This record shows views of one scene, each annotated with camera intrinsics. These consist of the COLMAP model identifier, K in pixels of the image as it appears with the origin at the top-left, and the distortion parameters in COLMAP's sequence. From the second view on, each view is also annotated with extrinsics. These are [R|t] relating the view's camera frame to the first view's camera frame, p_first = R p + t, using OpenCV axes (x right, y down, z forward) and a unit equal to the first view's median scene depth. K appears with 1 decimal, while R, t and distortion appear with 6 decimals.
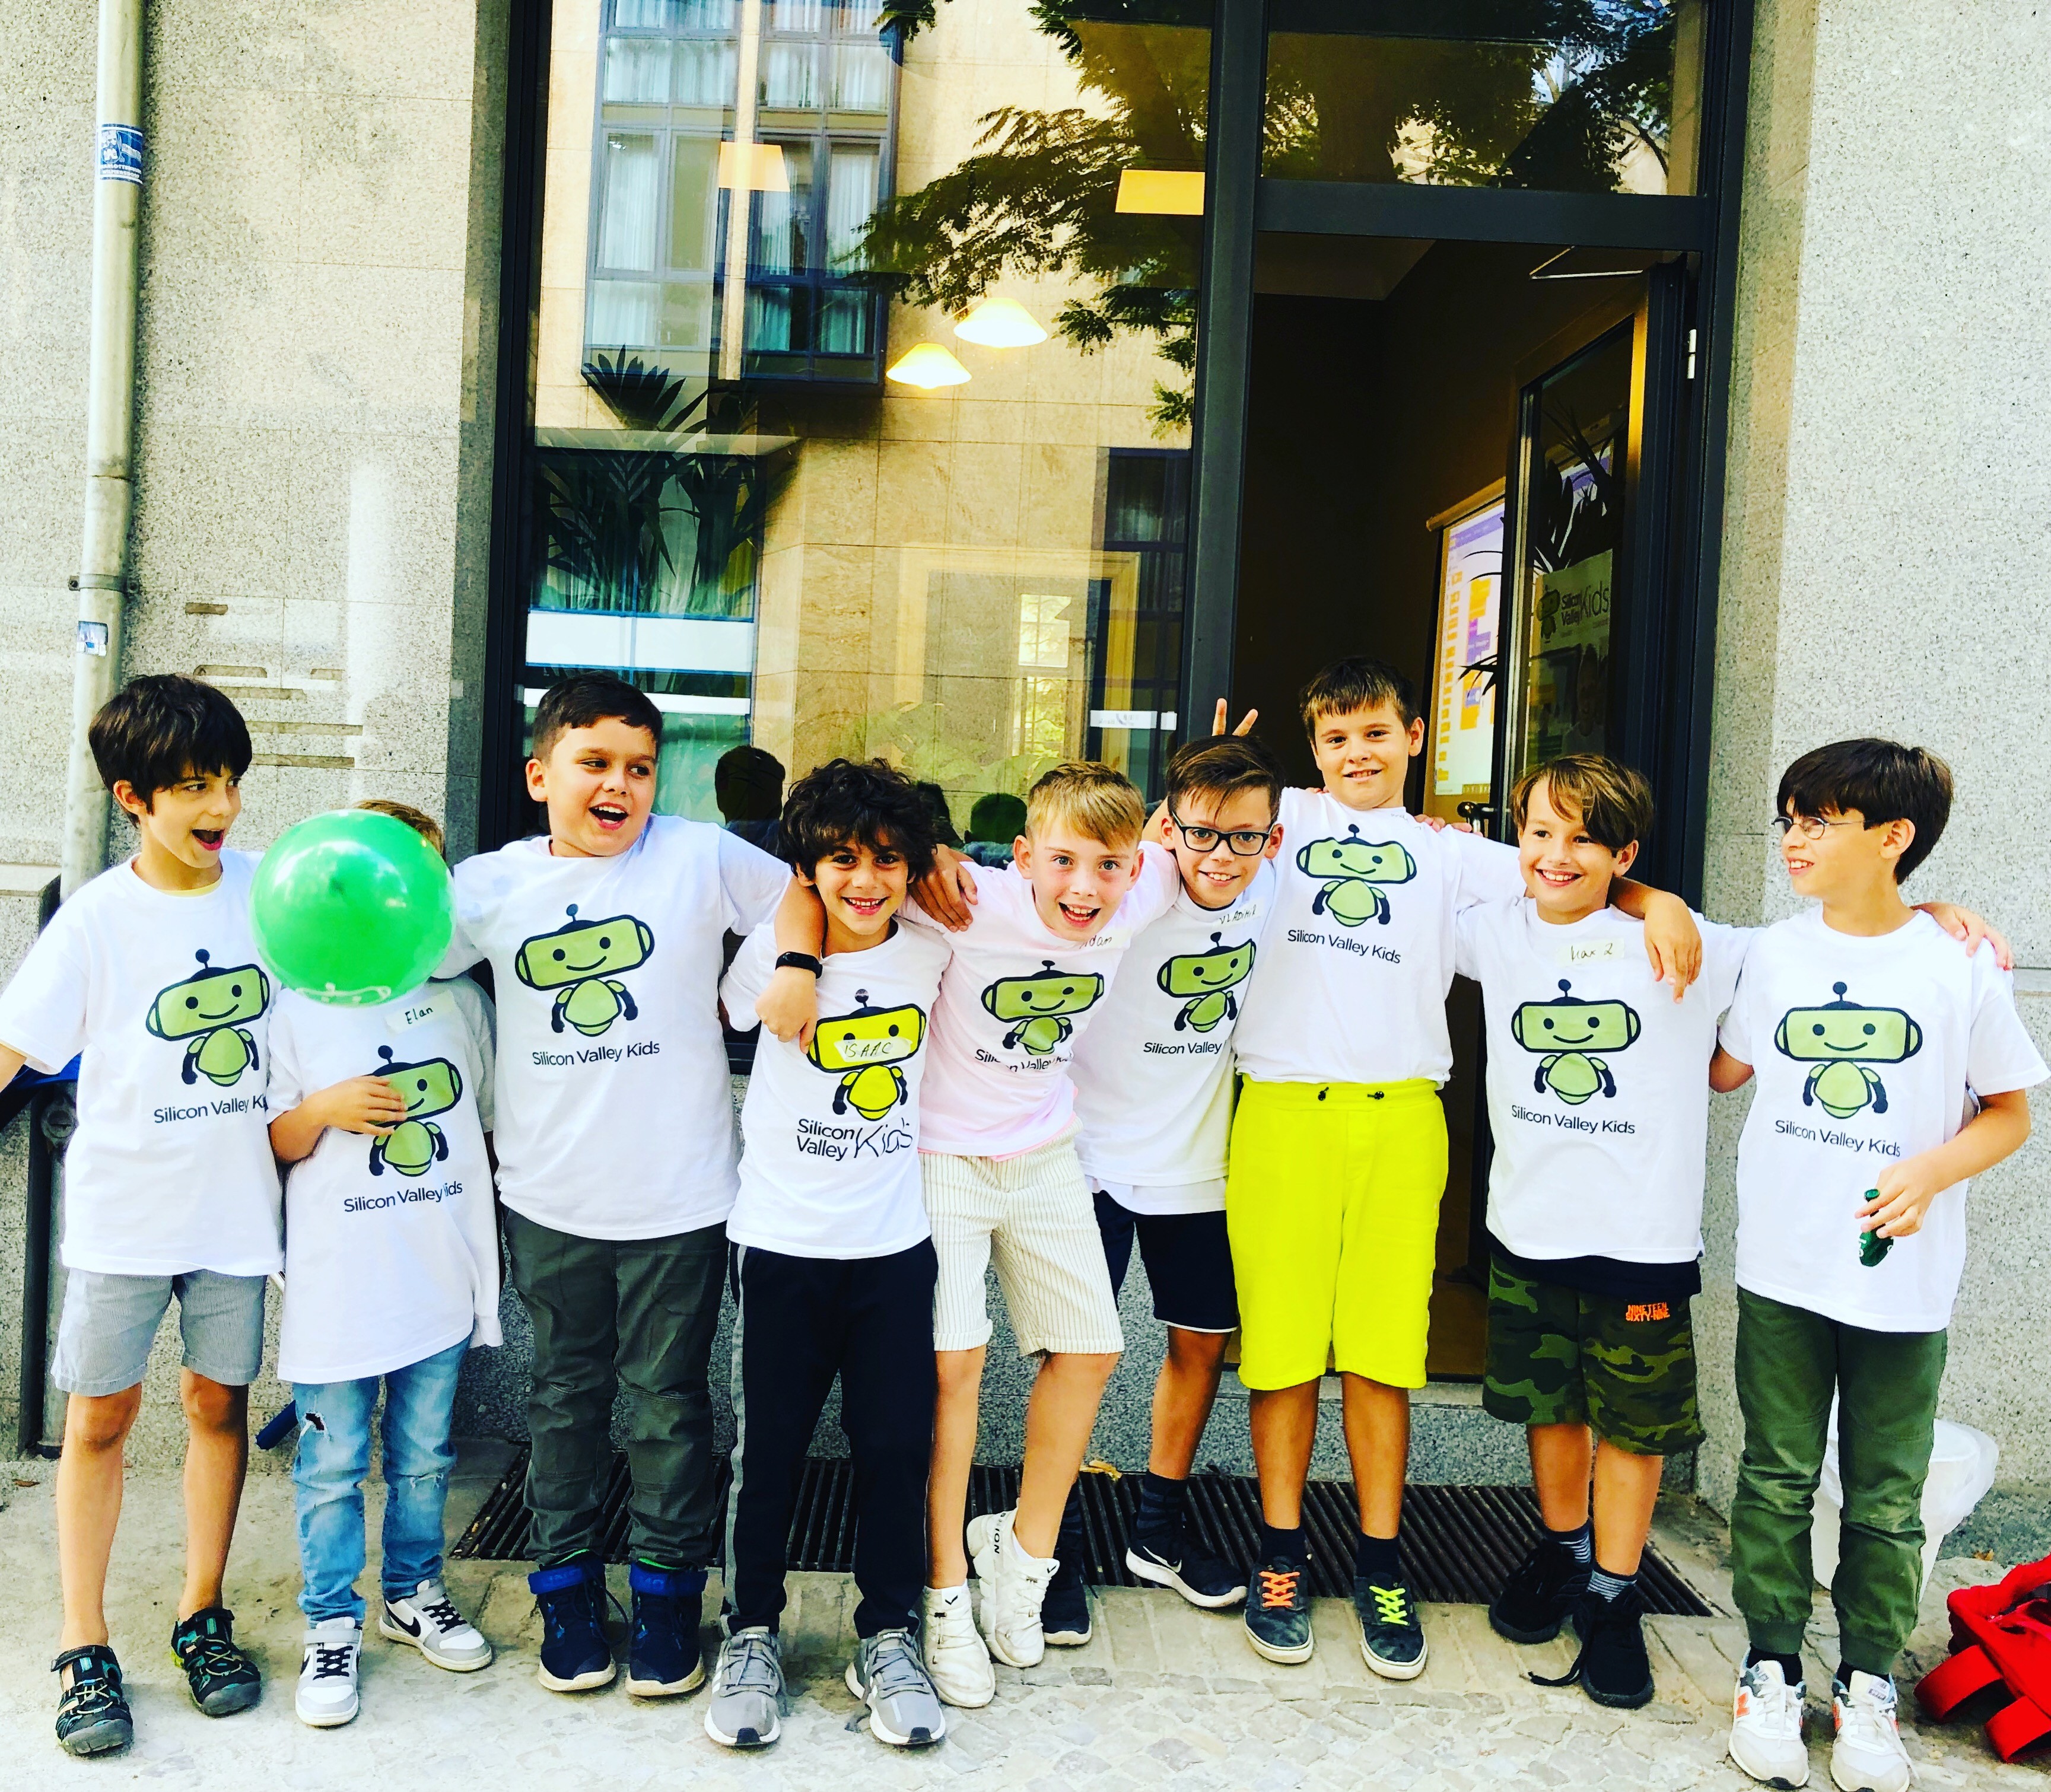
lens RADIAL K [[1879.1, 0, 1020.3], [0, 1879.1, 892.5], [0, 0, 1]] dist [0.016480, 0.000000]
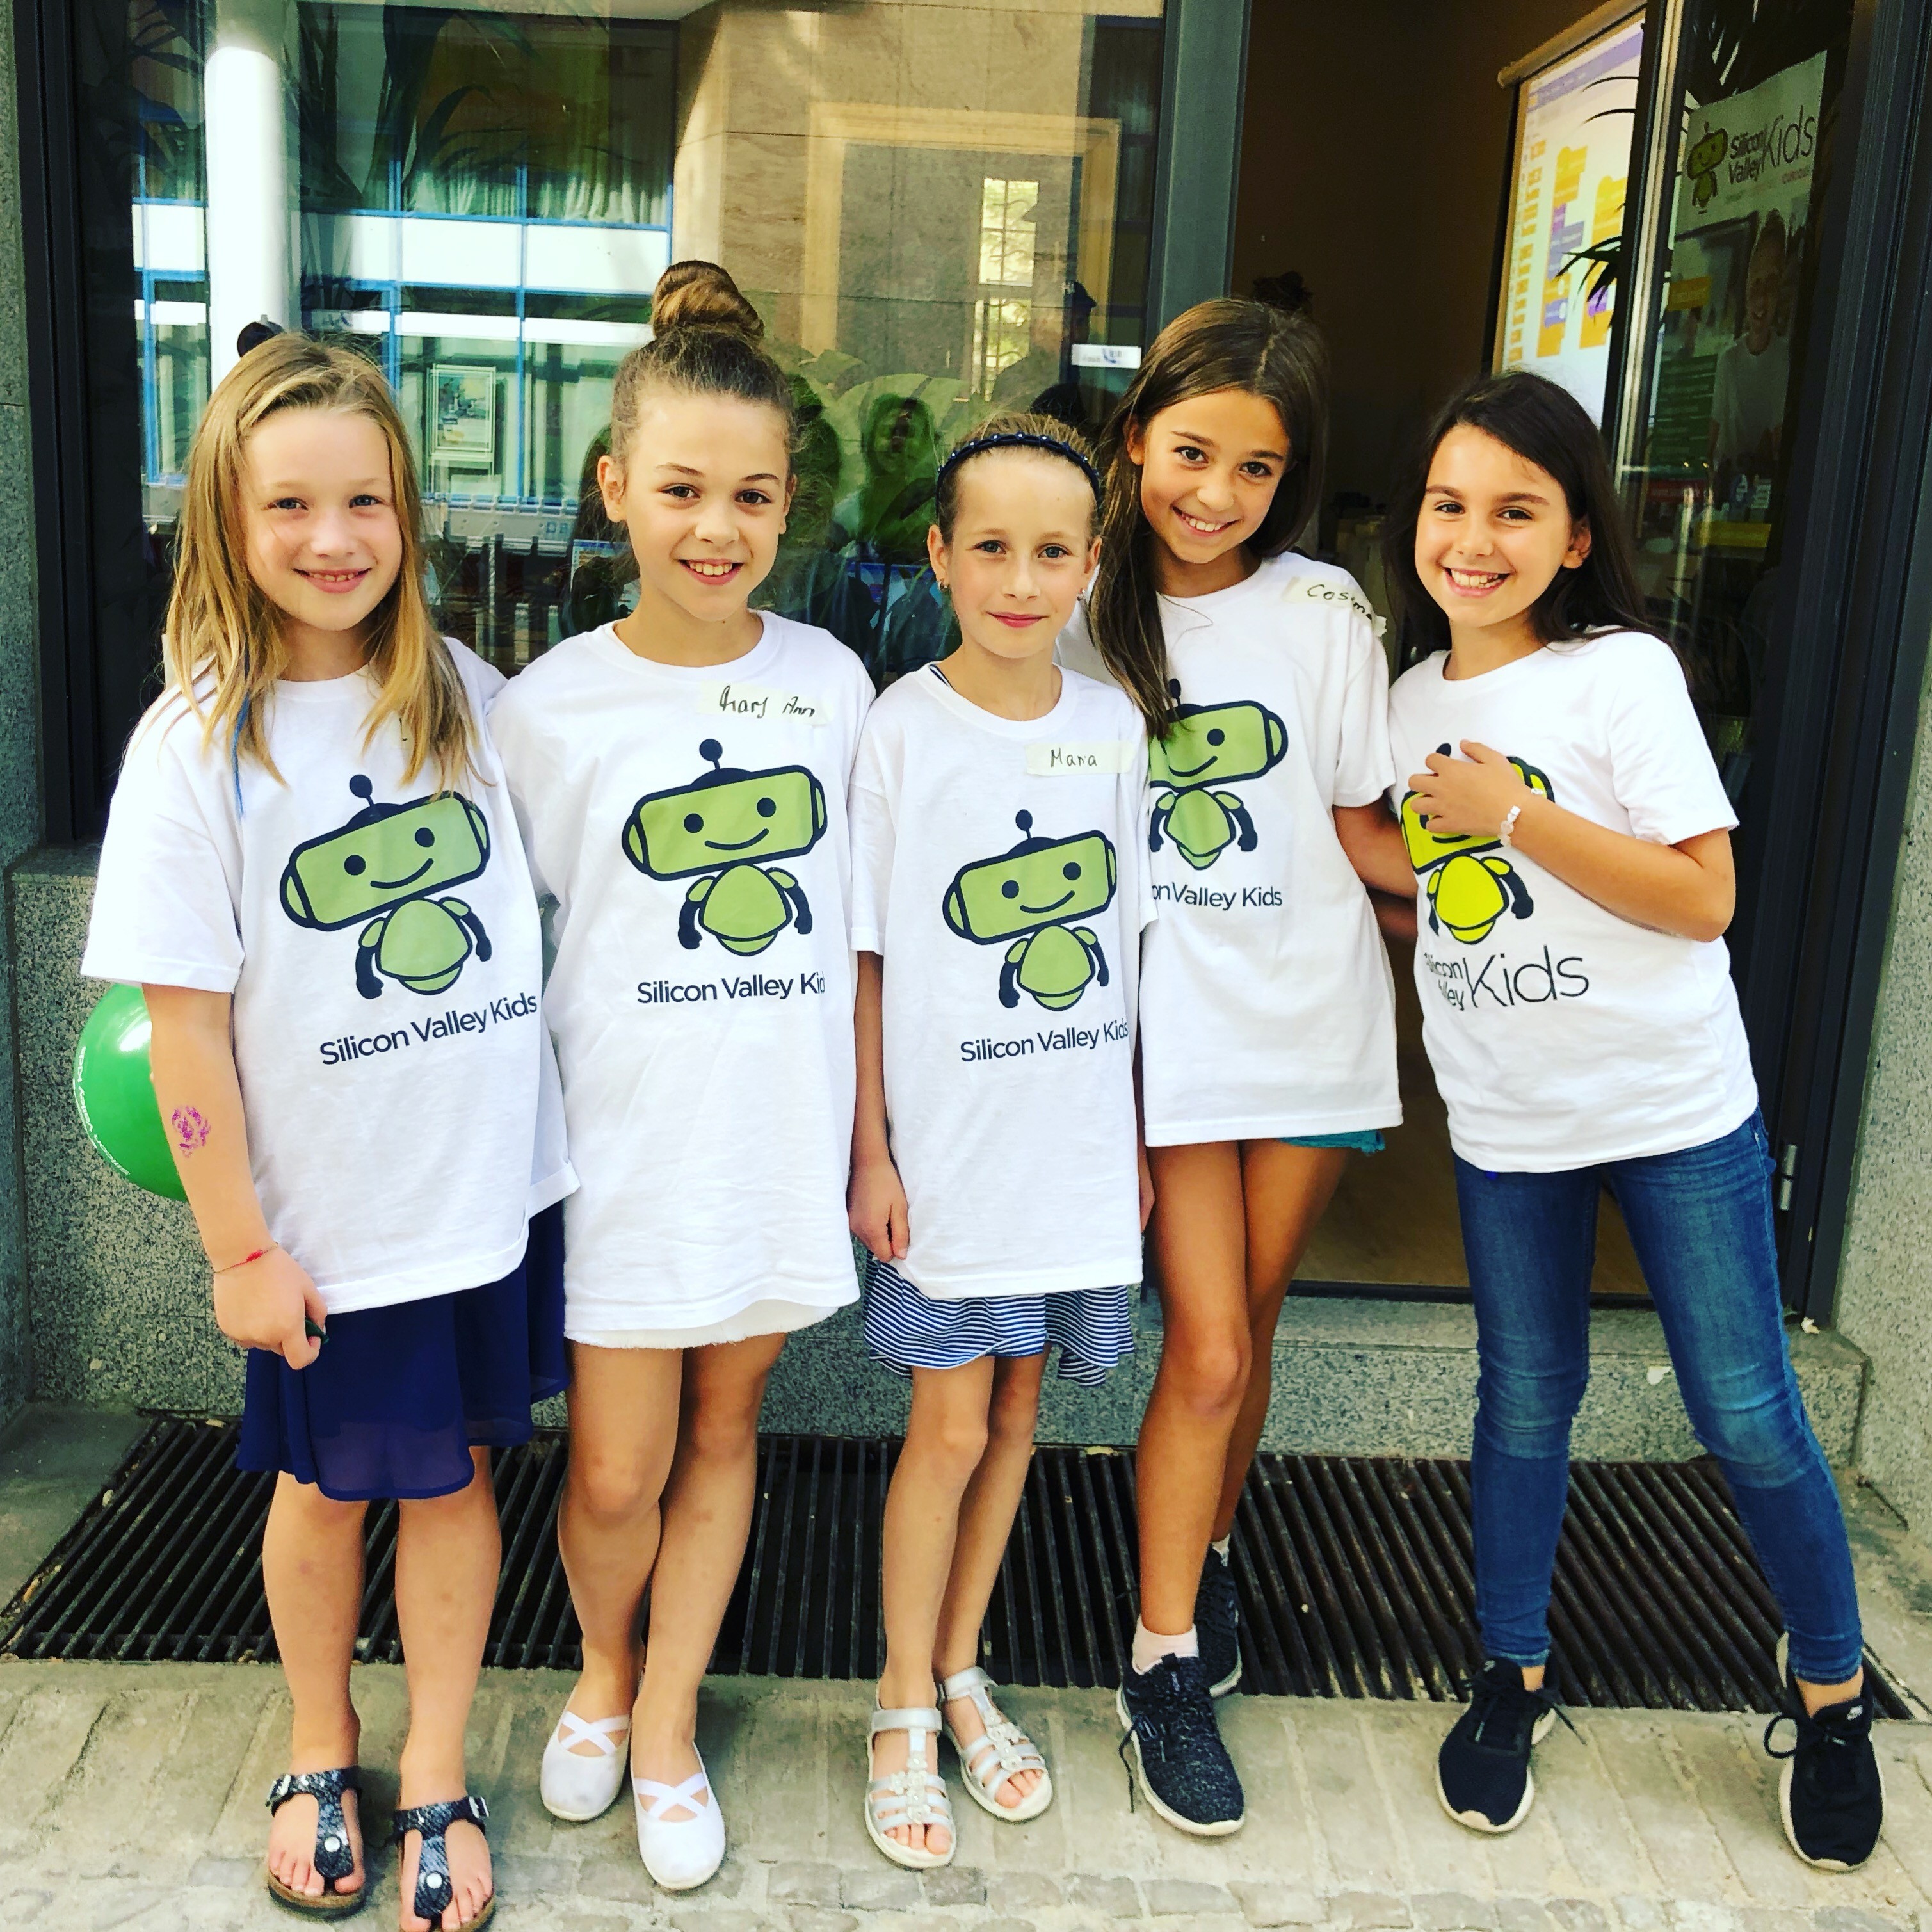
lens RADIAL K [[2109.0, 0, 968.1], [0, 2109.0, 970.1], [0, 0, 1]] dist [0.007139, 0.000000]
pose [[0.999946, 0.006553, -0.008006, 0.024829], [-0.004910, 0.981709, 0.190322, -0.009133], [0.009107, -0.190273, 0.981689, 0.200351]]
